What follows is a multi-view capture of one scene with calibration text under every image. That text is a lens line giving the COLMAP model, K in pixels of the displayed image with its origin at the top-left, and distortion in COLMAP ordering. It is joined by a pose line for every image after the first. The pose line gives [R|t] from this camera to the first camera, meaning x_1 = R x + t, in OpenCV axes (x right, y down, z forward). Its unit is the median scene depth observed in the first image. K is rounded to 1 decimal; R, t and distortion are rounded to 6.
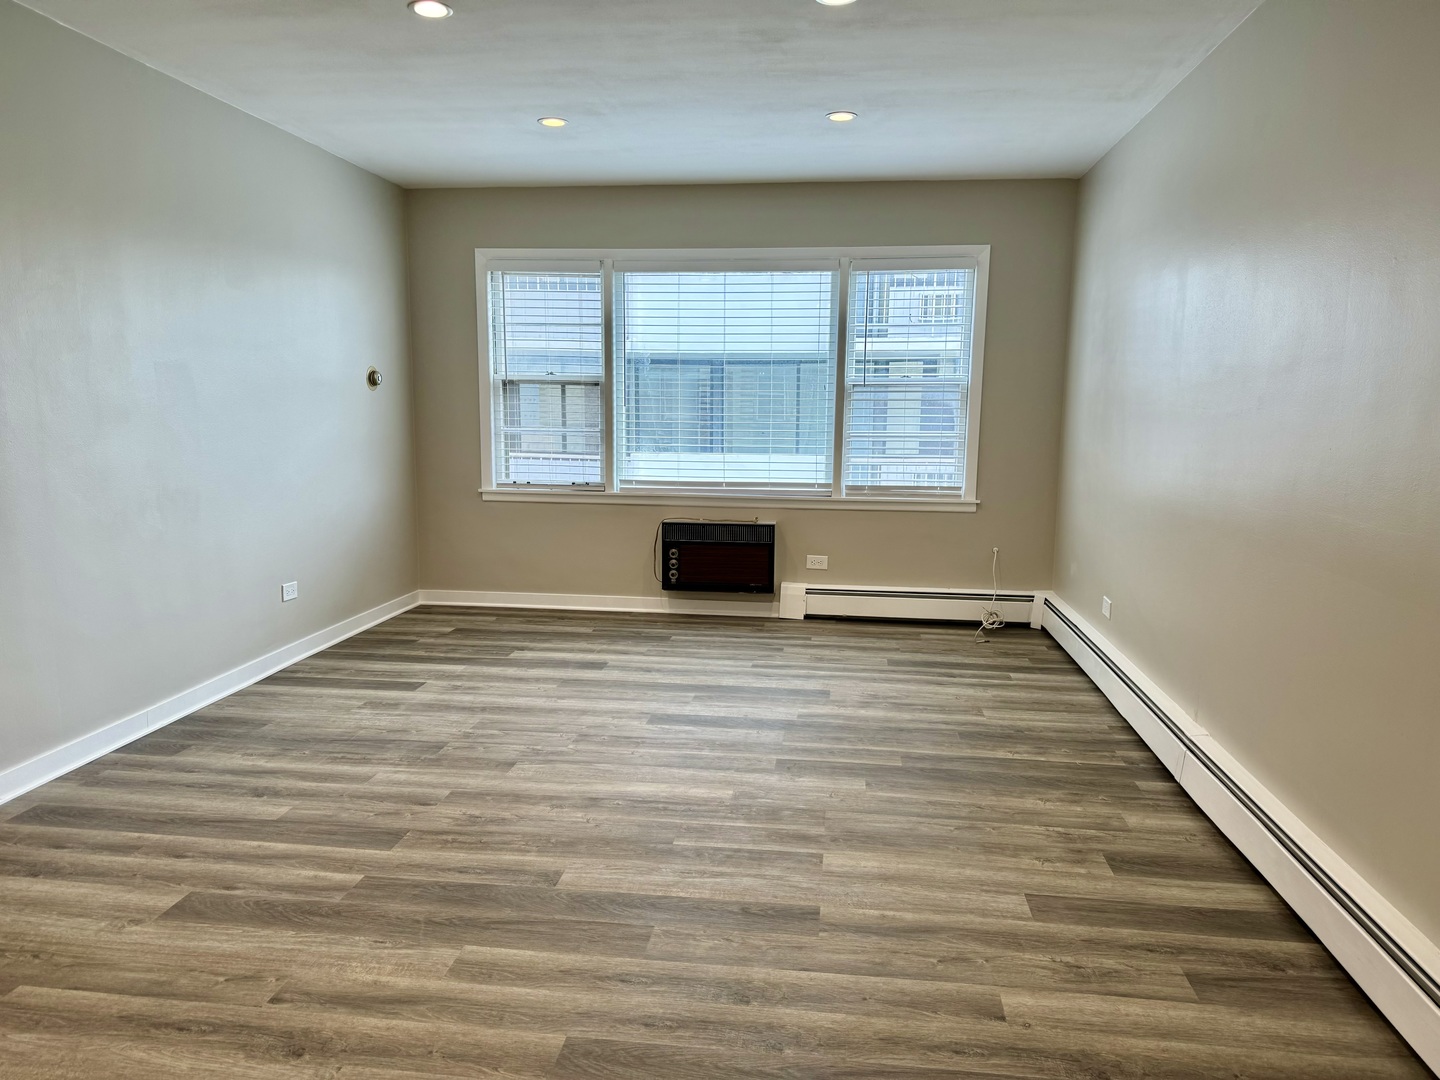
lens RADIAL K [[1008.1, 0, 720.0], [0, 1008.1, 540.0], [0, 0, 1]] dist [0.088836, -0.119753]
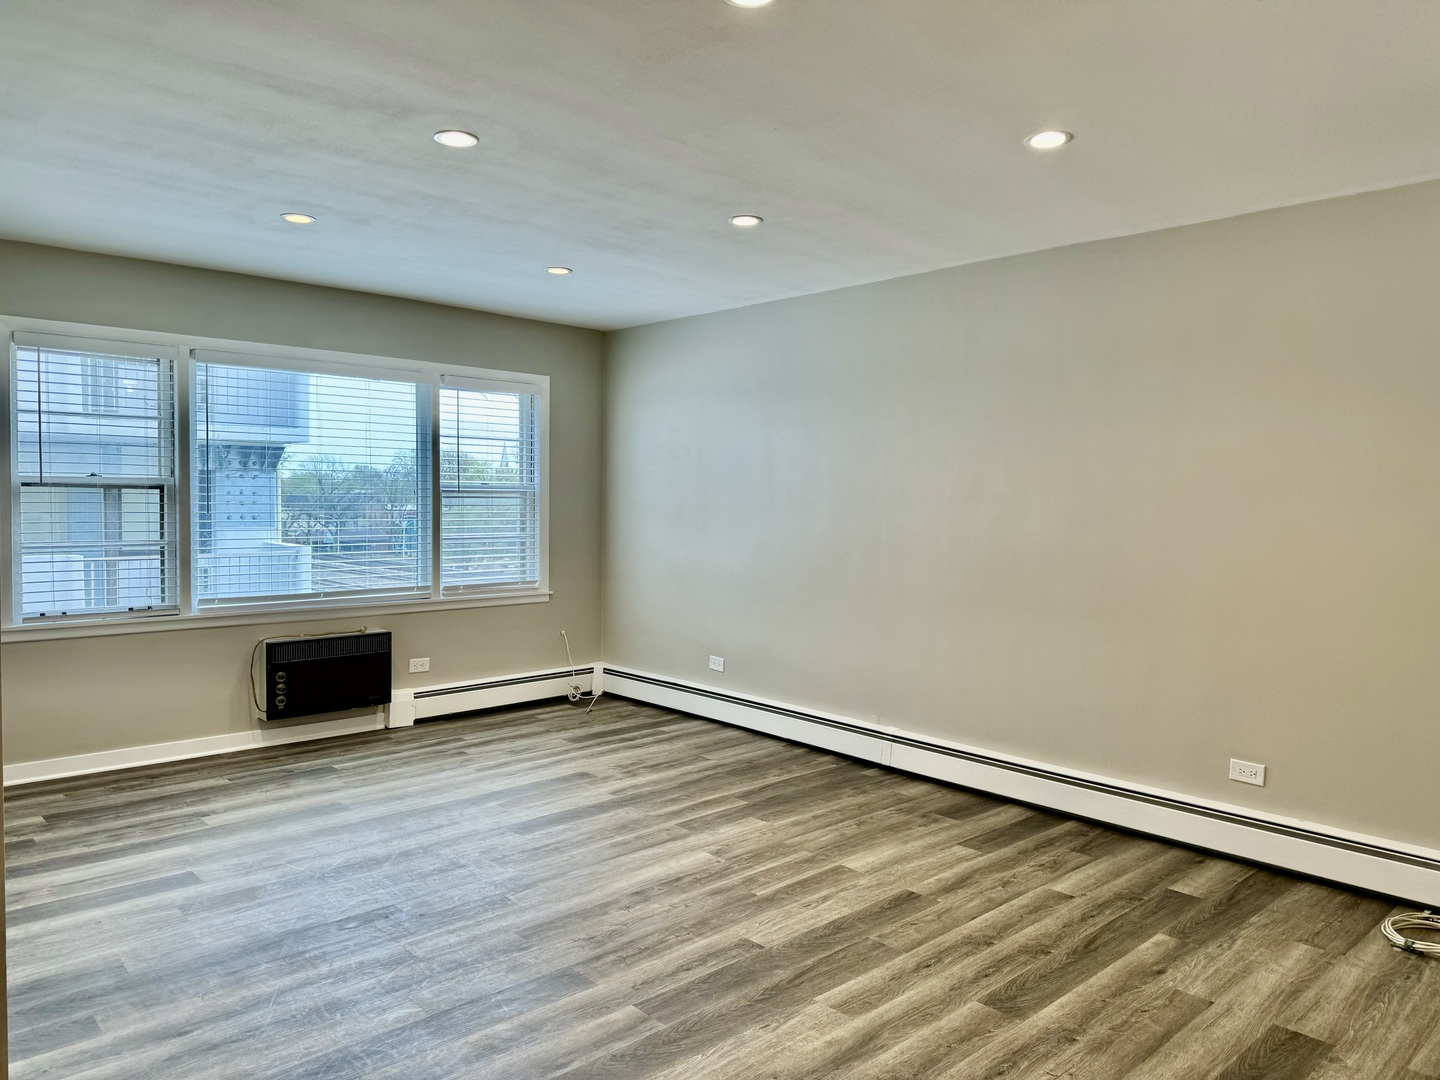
lens RADIAL K [[1008.1, 0, 720.0], [0, 1008.1, 540.0], [0, 0, 1]] dist [0.088836, -0.119753]
pose [[0.640754, -0.037342, 0.766838, -0.774698], [0.097851, 0.994643, -0.033327, -0.062188], [-0.761485, 0.096390, 0.640975, 0.184509]]
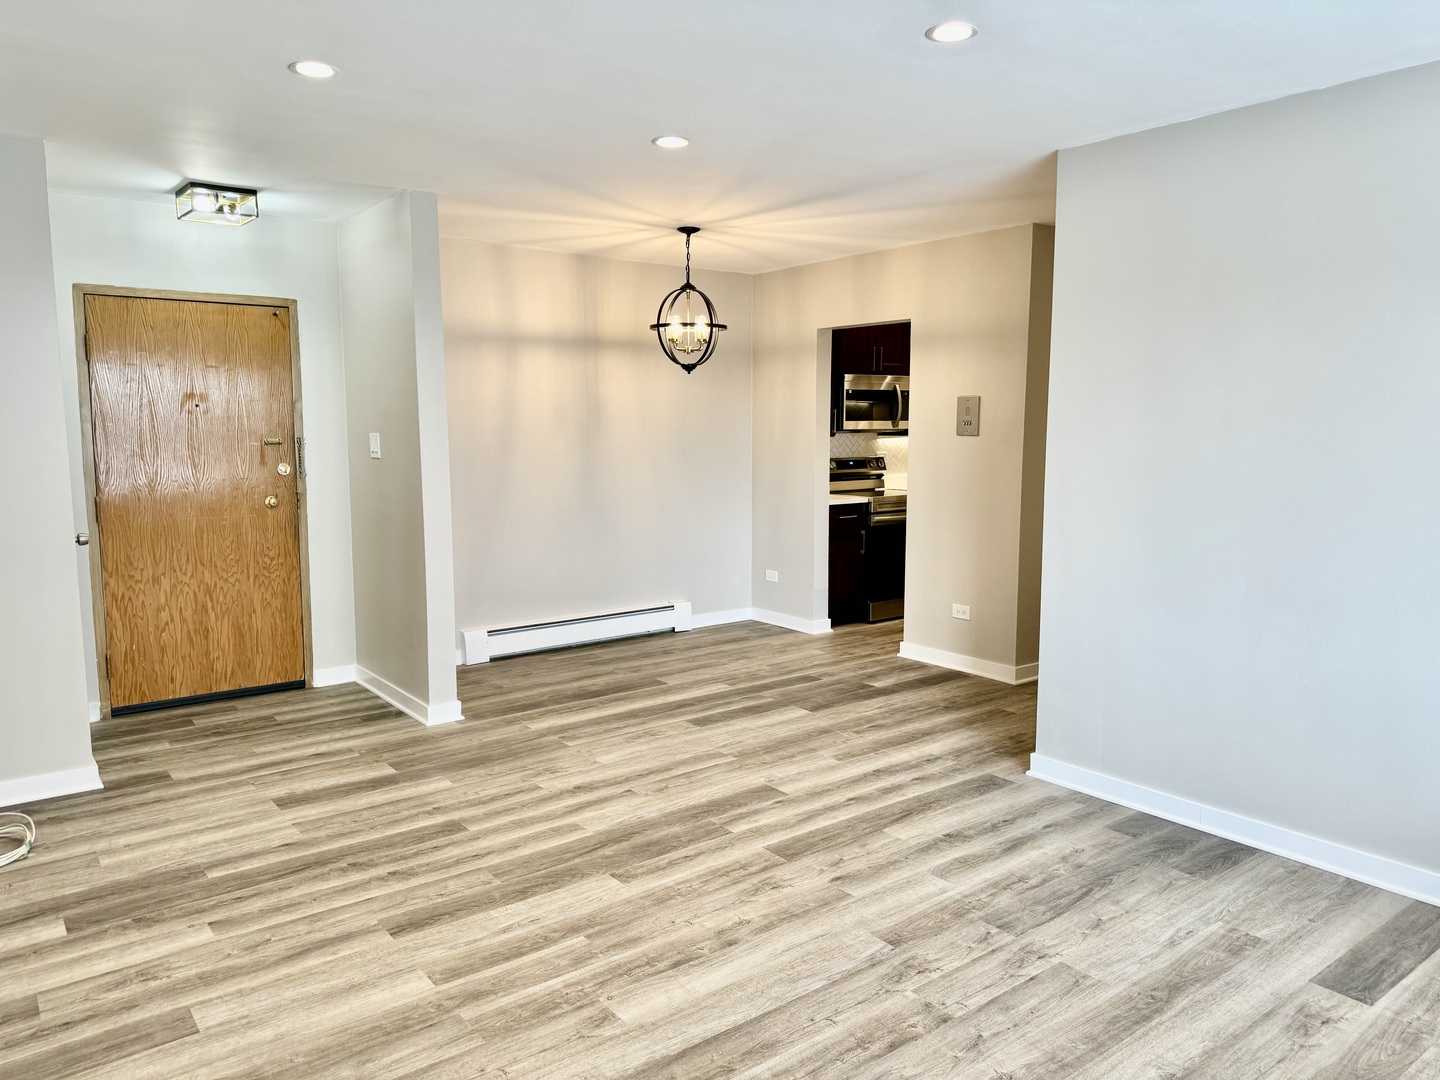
lens RADIAL K [[1022.2, 0, 720.0], [0, 1022.2, 540.0], [0, 0, 1]] dist [0.022225, -0.034050]
pose [[-0.709787, 0.071251, -0.700804, 0.418788], [-0.106249, 0.972660, 0.206501, -0.230221], [0.696357, 0.221032, -0.682811, 1.340957]]
